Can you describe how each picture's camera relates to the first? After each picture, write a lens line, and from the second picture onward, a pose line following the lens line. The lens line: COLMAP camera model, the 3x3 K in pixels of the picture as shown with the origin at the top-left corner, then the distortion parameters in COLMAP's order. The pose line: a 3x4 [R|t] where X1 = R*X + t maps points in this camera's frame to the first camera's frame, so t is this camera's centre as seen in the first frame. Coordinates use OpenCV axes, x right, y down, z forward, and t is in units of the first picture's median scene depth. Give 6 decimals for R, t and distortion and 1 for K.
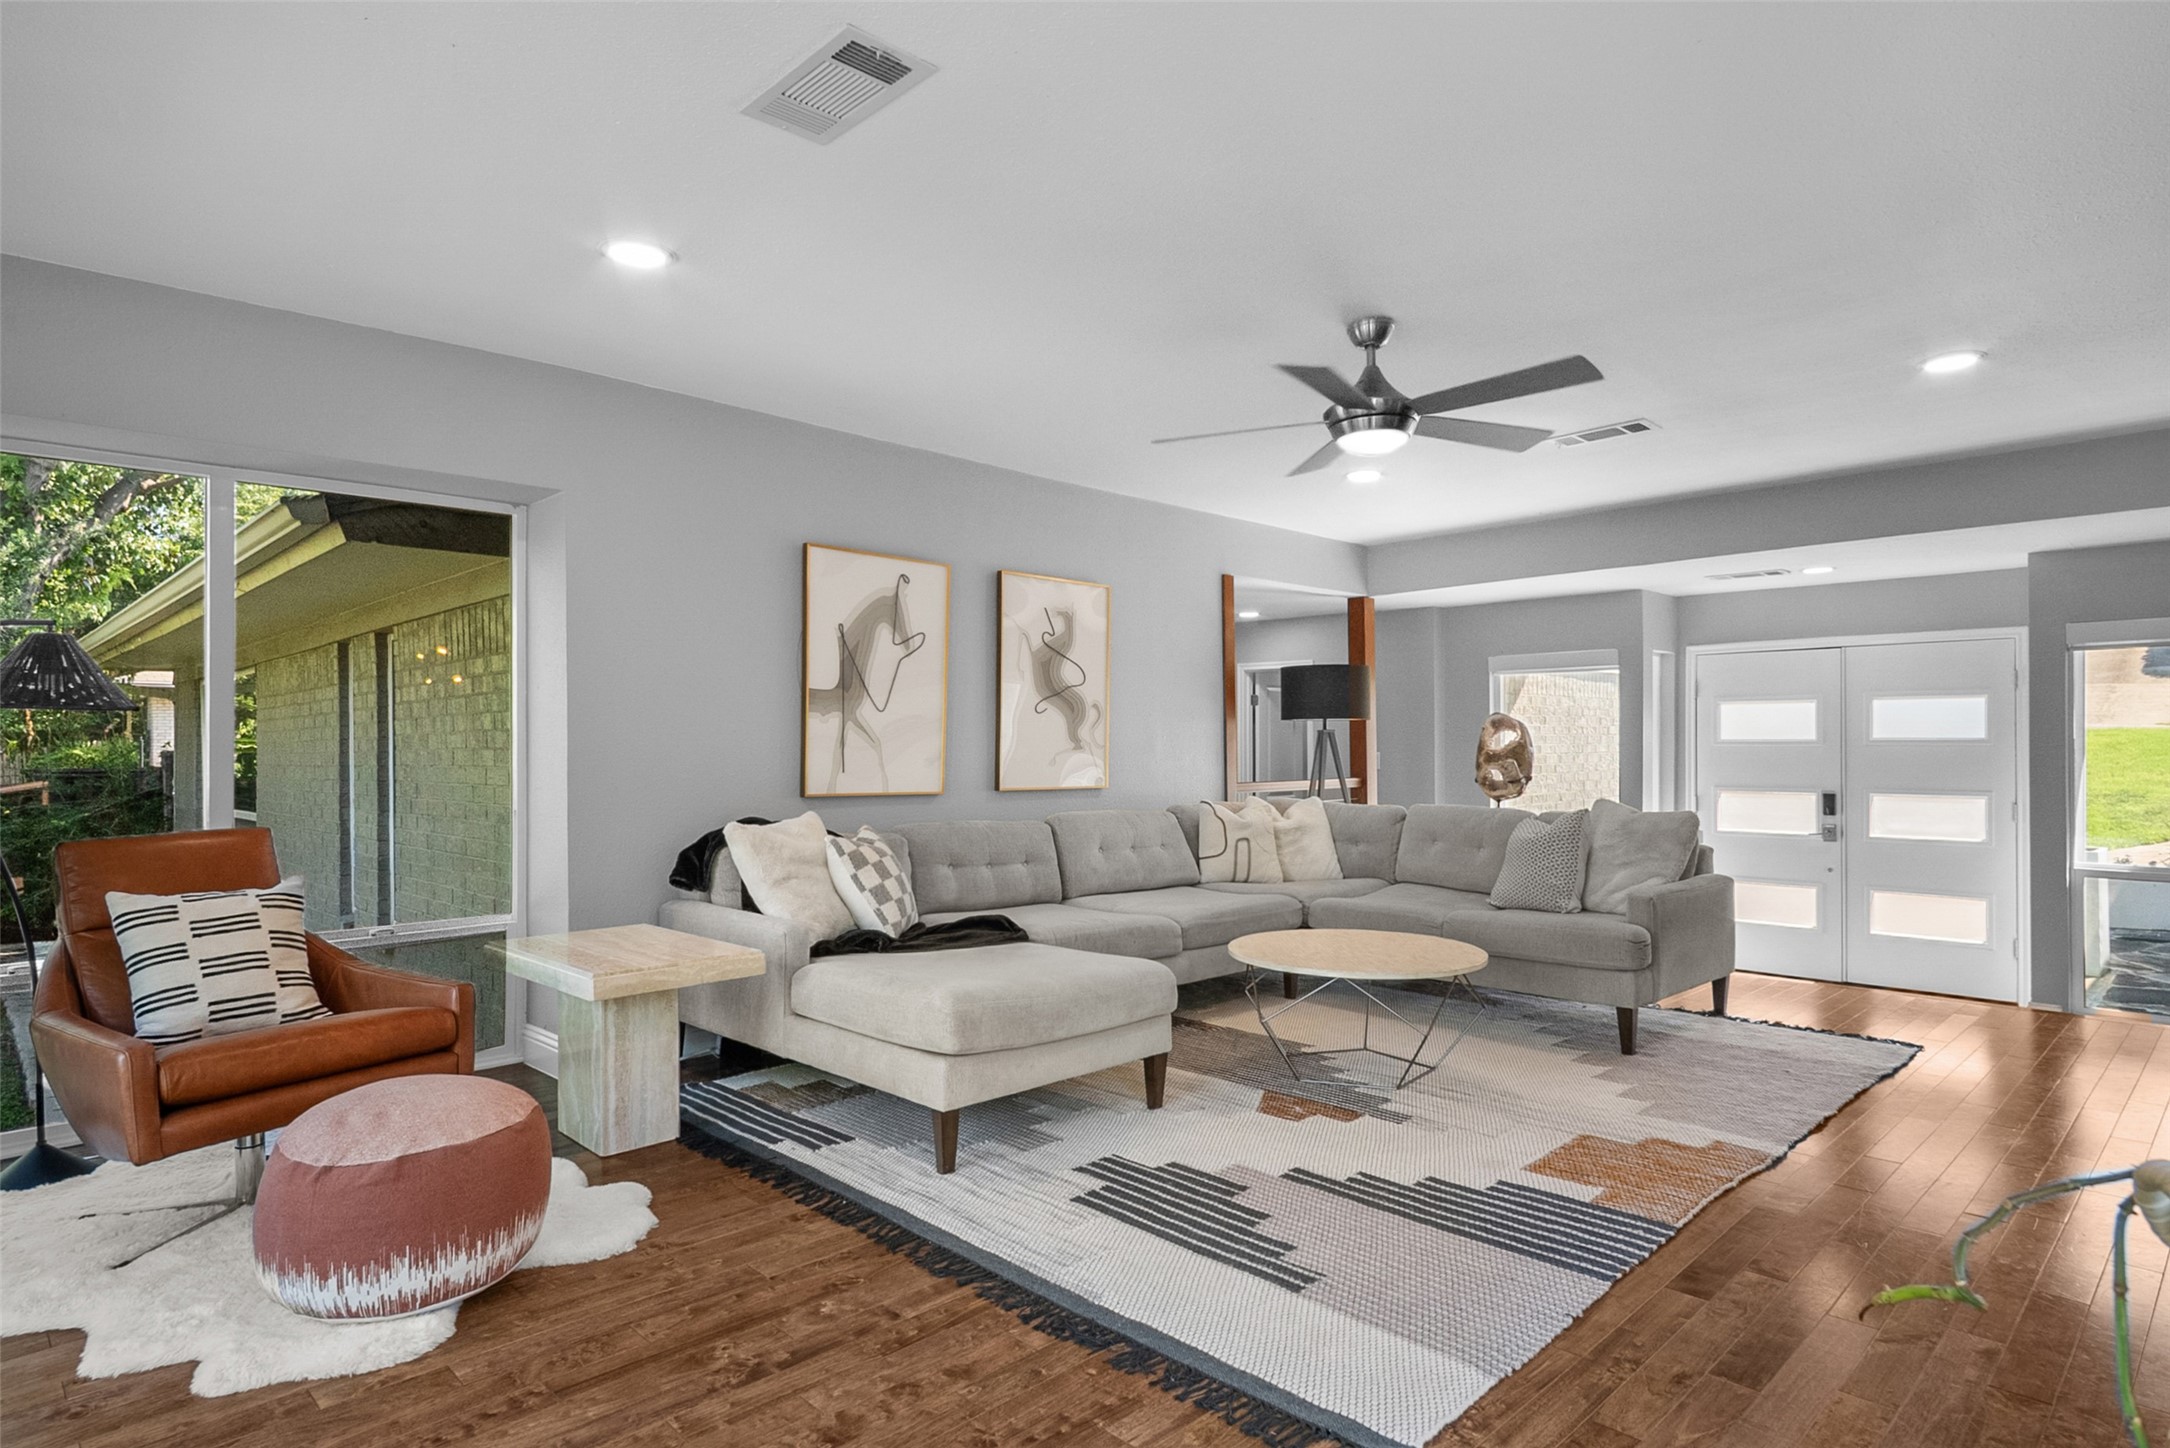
lens RADIAL K [[1178.4, 0, 1077.3], [0, 1178.4, 734.6], [0, 0, 1]] dist [0.011466, -0.005395]
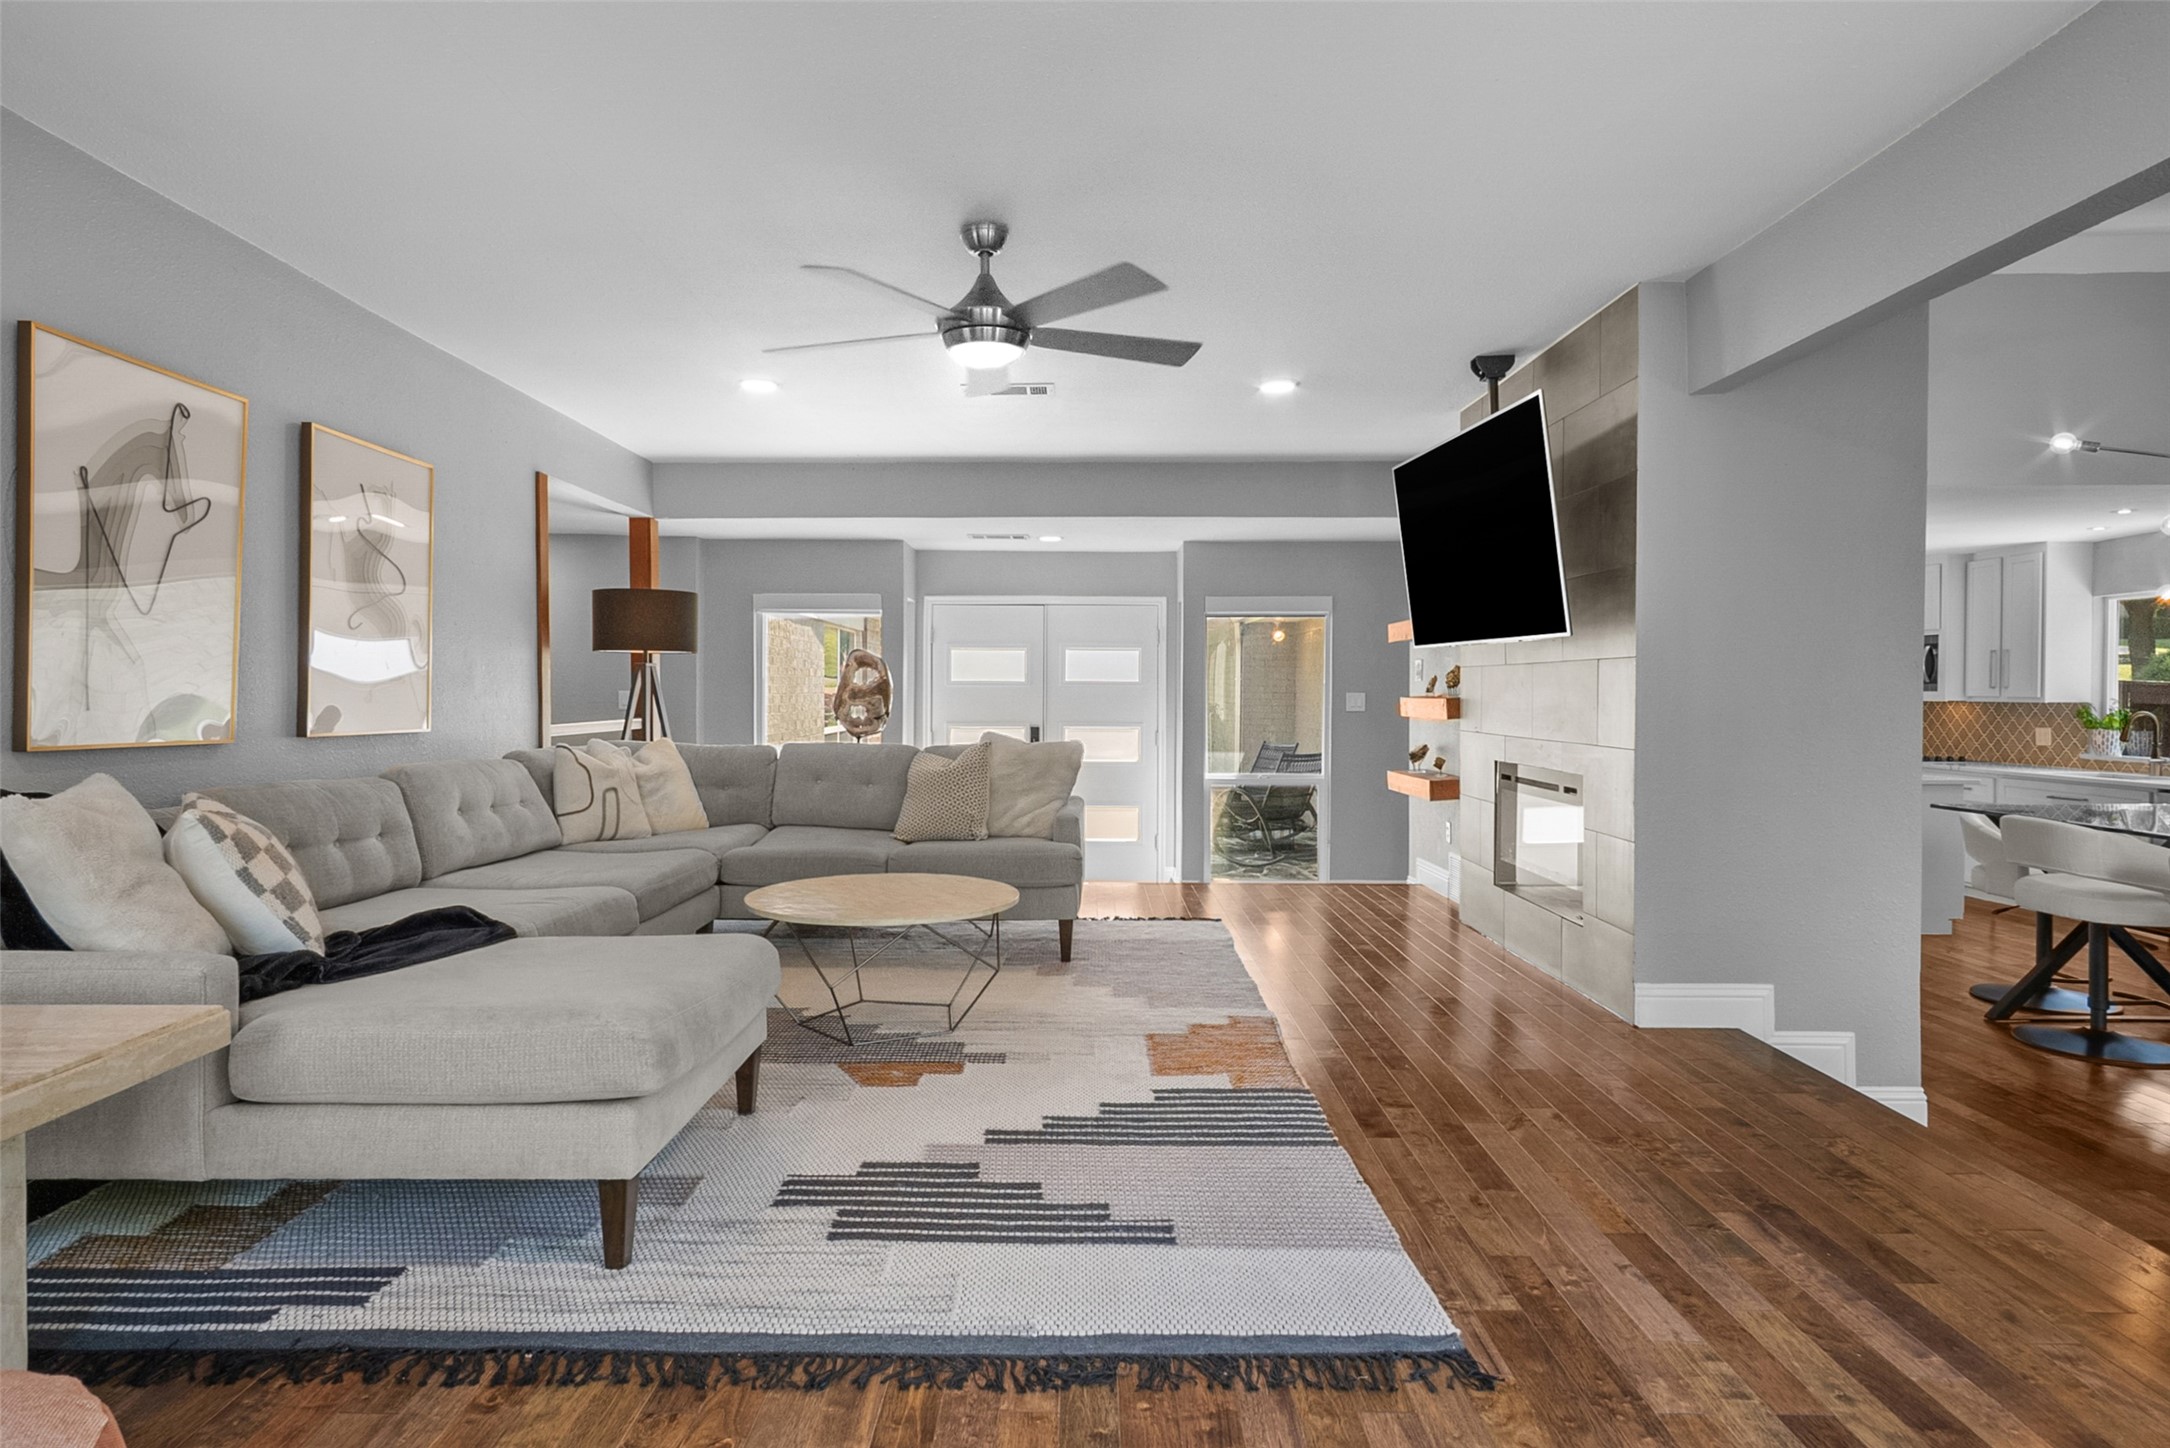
lens RADIAL K [[1178.4, 0, 1083.0], [0, 1178.4, 706.0], [0, 0, 1]] dist [0.011466, -0.005395]
pose [[0.703345, -0.002782, 0.710843, -0.355053], [-0.012714, 0.999783, 0.016493, 0.016935], [-0.710735, -0.020638, 0.703157, 0.261072]]
